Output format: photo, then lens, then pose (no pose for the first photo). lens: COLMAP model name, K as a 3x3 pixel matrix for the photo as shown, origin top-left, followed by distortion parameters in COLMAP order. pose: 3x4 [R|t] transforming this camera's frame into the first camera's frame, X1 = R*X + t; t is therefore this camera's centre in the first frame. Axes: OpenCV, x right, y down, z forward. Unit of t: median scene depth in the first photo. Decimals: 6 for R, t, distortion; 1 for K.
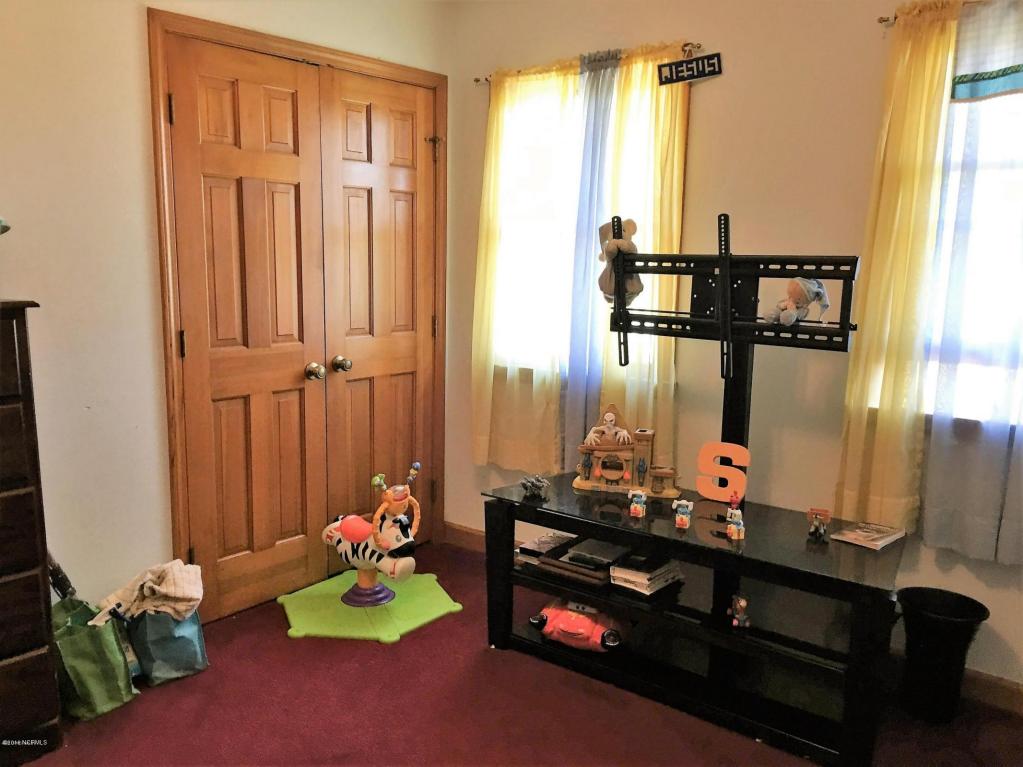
lens RADIAL K [[891.5, 0, 511.5], [0, 891.5, 383.5], [0, 0, 1]] dist [0.087212, -0.121674]
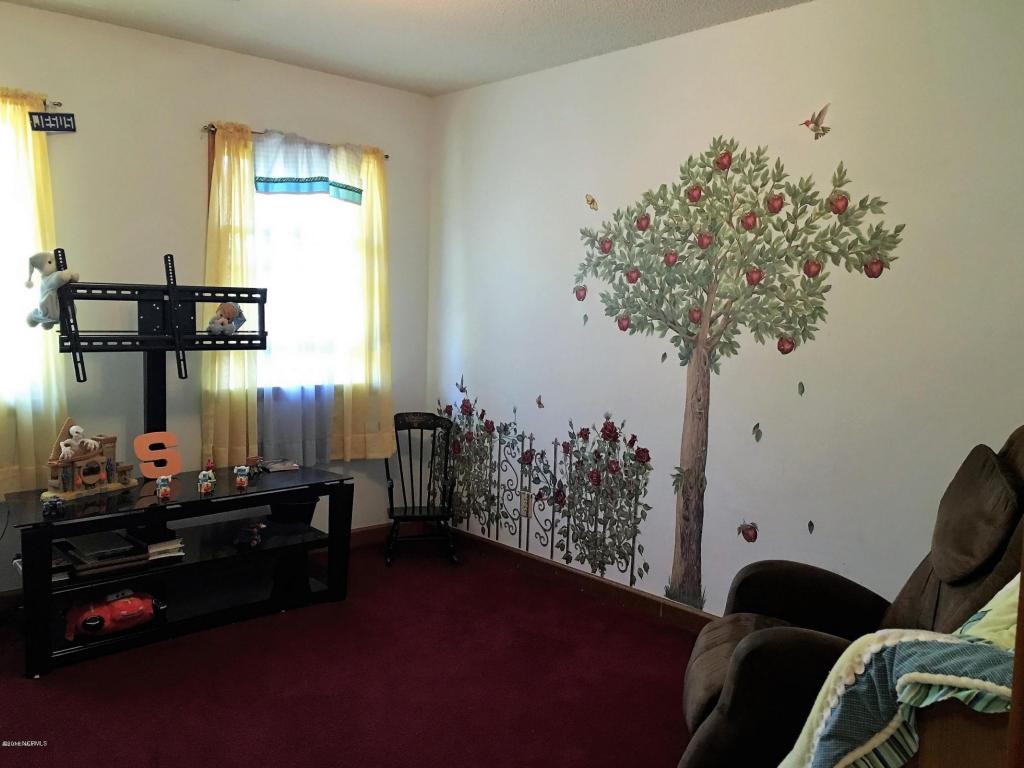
lens RADIAL K [[892.4, 0, 512.0], [0, 892.4, 384.0], [0, 0, 1]] dist [0.087212, -0.121674]
pose [[0.128051, -0.112504, 0.985366, -0.950064], [0.120946, 0.987901, 0.097076, -0.064279], [-0.984365, 0.106745, 0.140108, 0.316859]]
